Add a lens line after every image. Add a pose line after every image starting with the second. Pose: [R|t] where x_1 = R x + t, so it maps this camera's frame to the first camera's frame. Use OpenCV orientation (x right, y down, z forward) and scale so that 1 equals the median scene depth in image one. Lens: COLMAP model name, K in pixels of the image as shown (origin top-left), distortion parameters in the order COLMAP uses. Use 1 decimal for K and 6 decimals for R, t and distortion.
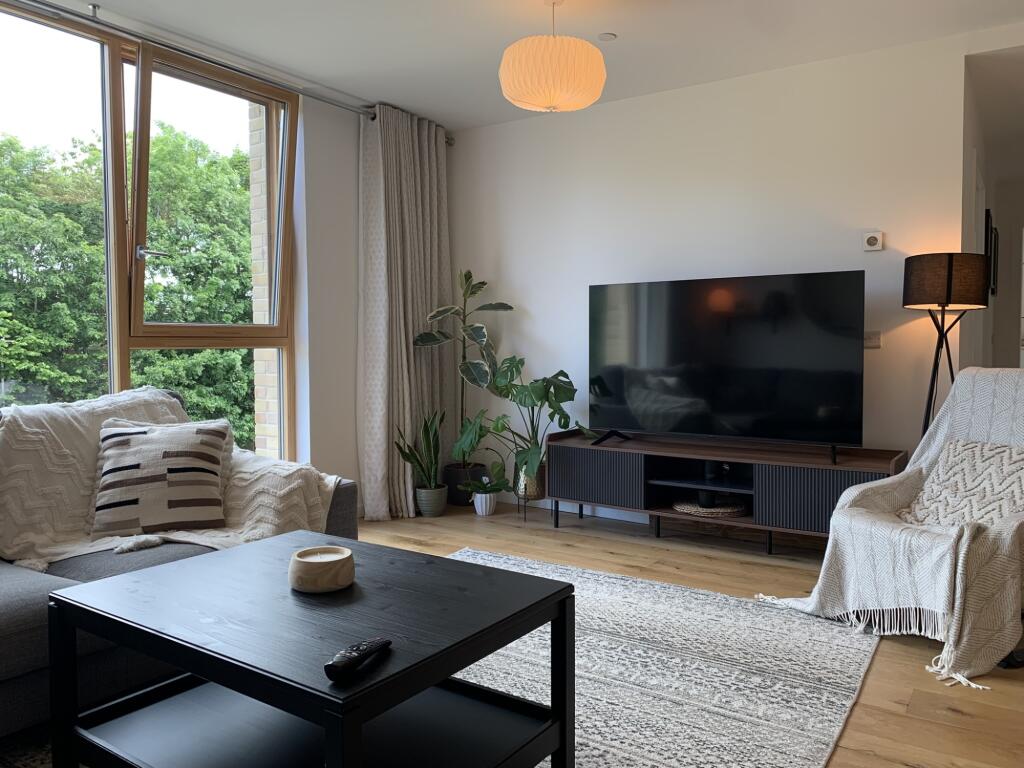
lens RADIAL K [[779.3, 0, 515.3], [0, 779.3, 383.6], [0, 0, 1]] dist [0.038389, -0.046779]
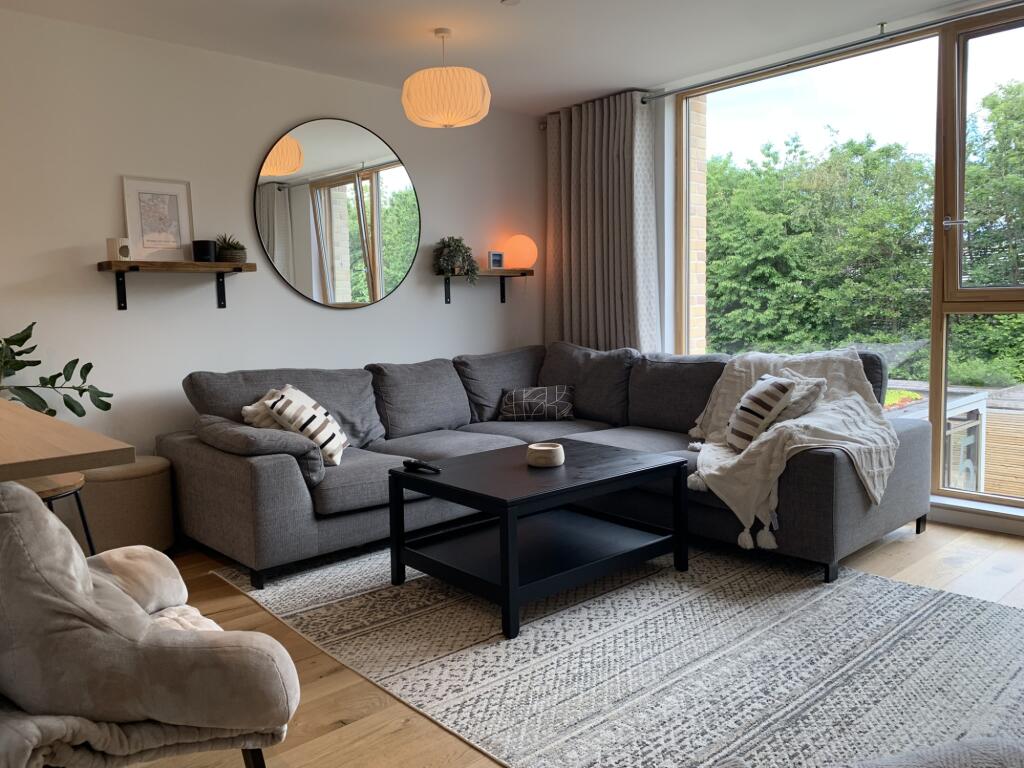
lens RADIAL K [[779.3, 0, 516.5], [0, 779.3, 376.9], [0, 0, 1]] dist [0.038389, -0.046779]
pose [[-0.226825, 0.103379, -0.968433, 1.020626], [-0.031768, 0.993036, 0.113446, -0.086926], [0.973417, 0.056498, -0.221961, 0.966184]]
